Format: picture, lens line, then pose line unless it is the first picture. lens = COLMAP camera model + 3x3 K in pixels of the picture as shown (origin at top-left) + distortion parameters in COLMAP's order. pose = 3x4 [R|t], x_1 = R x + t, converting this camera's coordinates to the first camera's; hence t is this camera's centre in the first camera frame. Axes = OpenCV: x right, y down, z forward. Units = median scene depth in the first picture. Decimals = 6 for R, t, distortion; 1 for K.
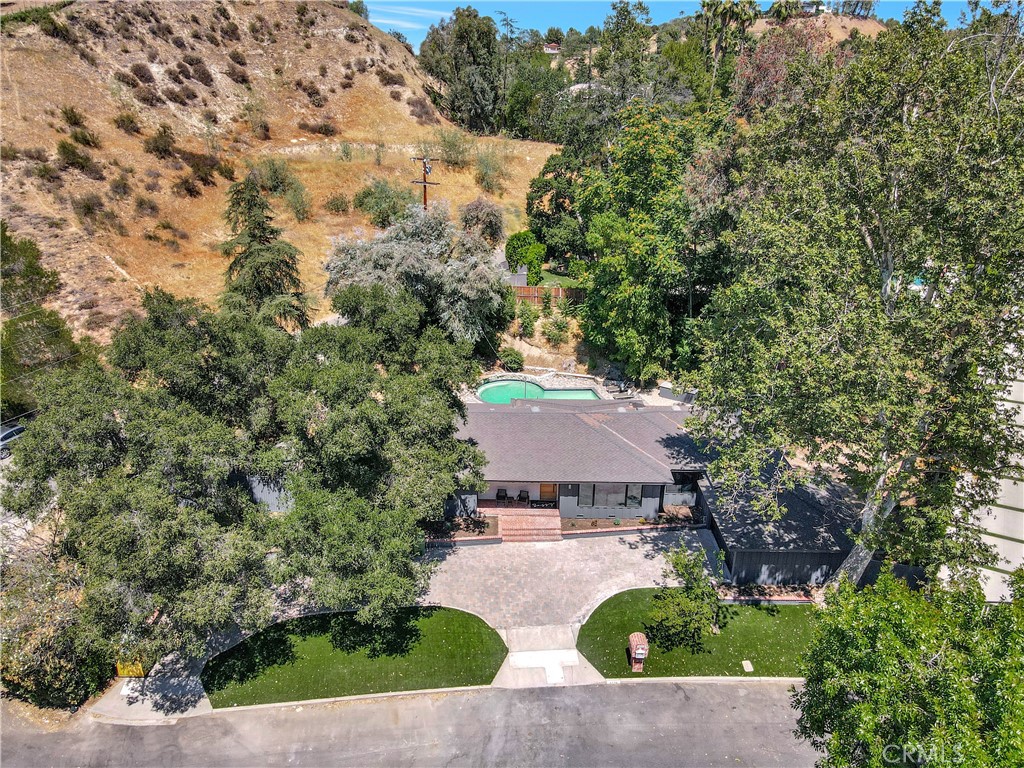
lens RADIAL K [[783.7, 0, 494.9], [0, 783.7, 379.8], [0, 0, 1]] dist [0.010930, 0.004527]
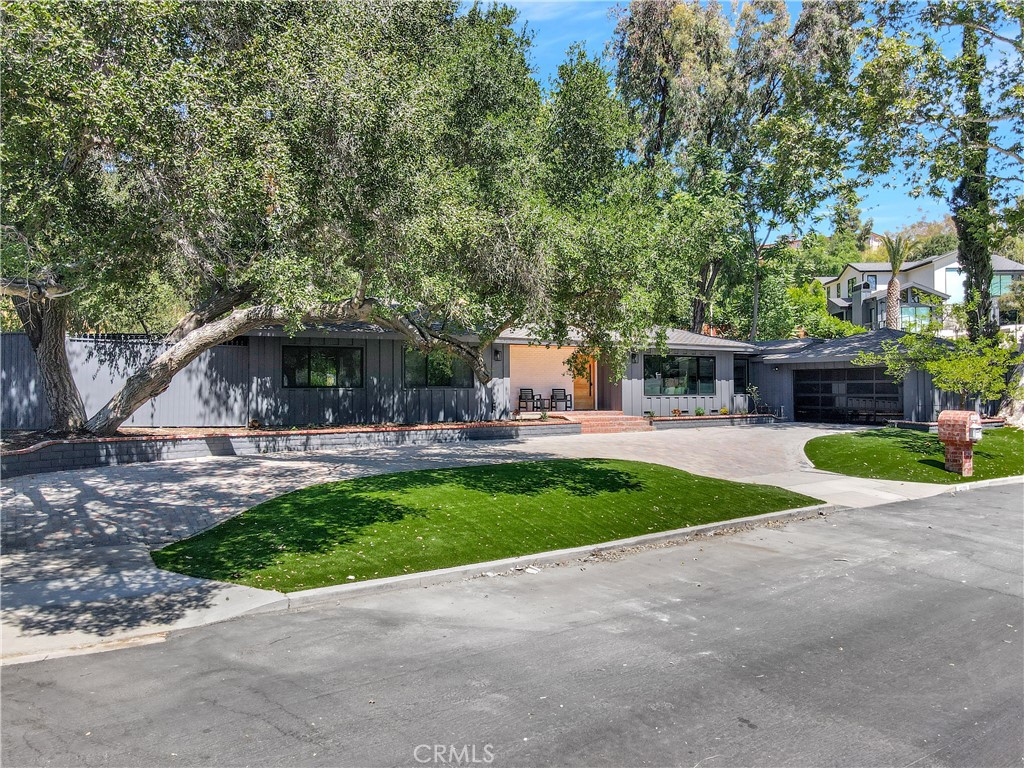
lens RADIAL K [[770.7, 0, 507.1], [0, 770.7, 371.0], [0, 0, 1]] dist [0.013826, 0.002233]
pose [[0.861012, 0.007478, 0.508530, -0.387864], [0.193272, 0.920068, -0.340766, 0.409623], [-0.470431, 0.391688, 0.790744, 0.644651]]
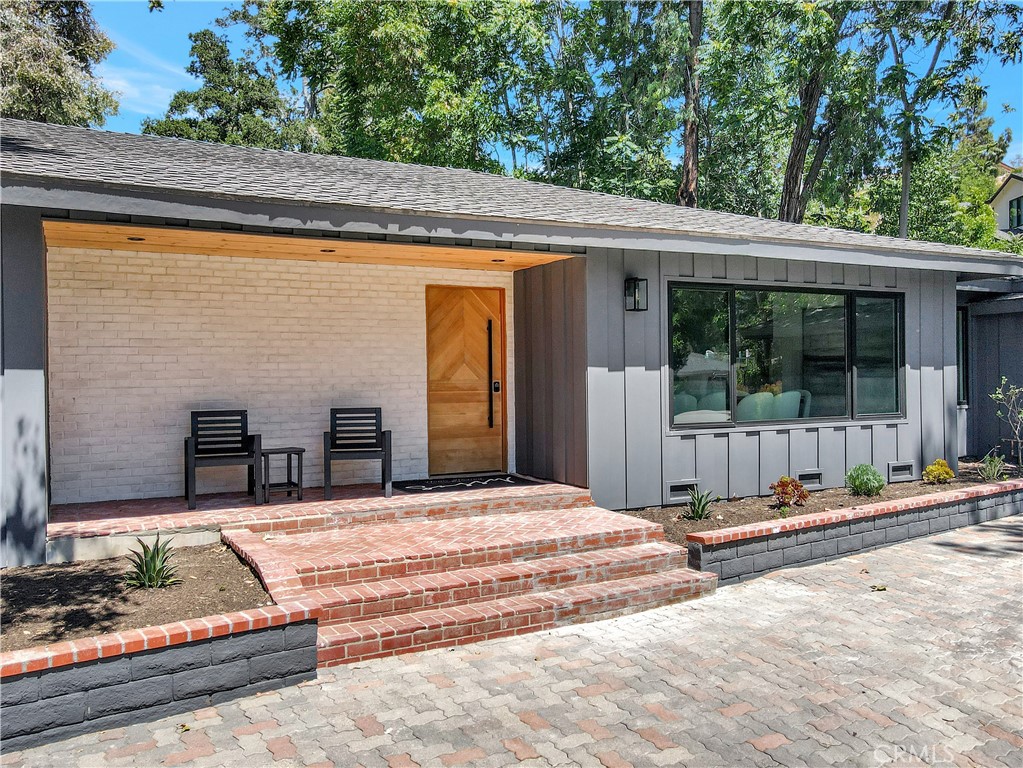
lens RADIAL K [[847.6, 0, 511.5], [0, 847.6, 384.0], [0, 0, 1]] dist [-0.006909, 0.000363]
pose [[0.876743, -0.018520, 0.480602, -0.026305], [0.189443, 0.931775, -0.309688, 0.247615], [-0.442078, 0.362563, 0.820436, 1.024542]]
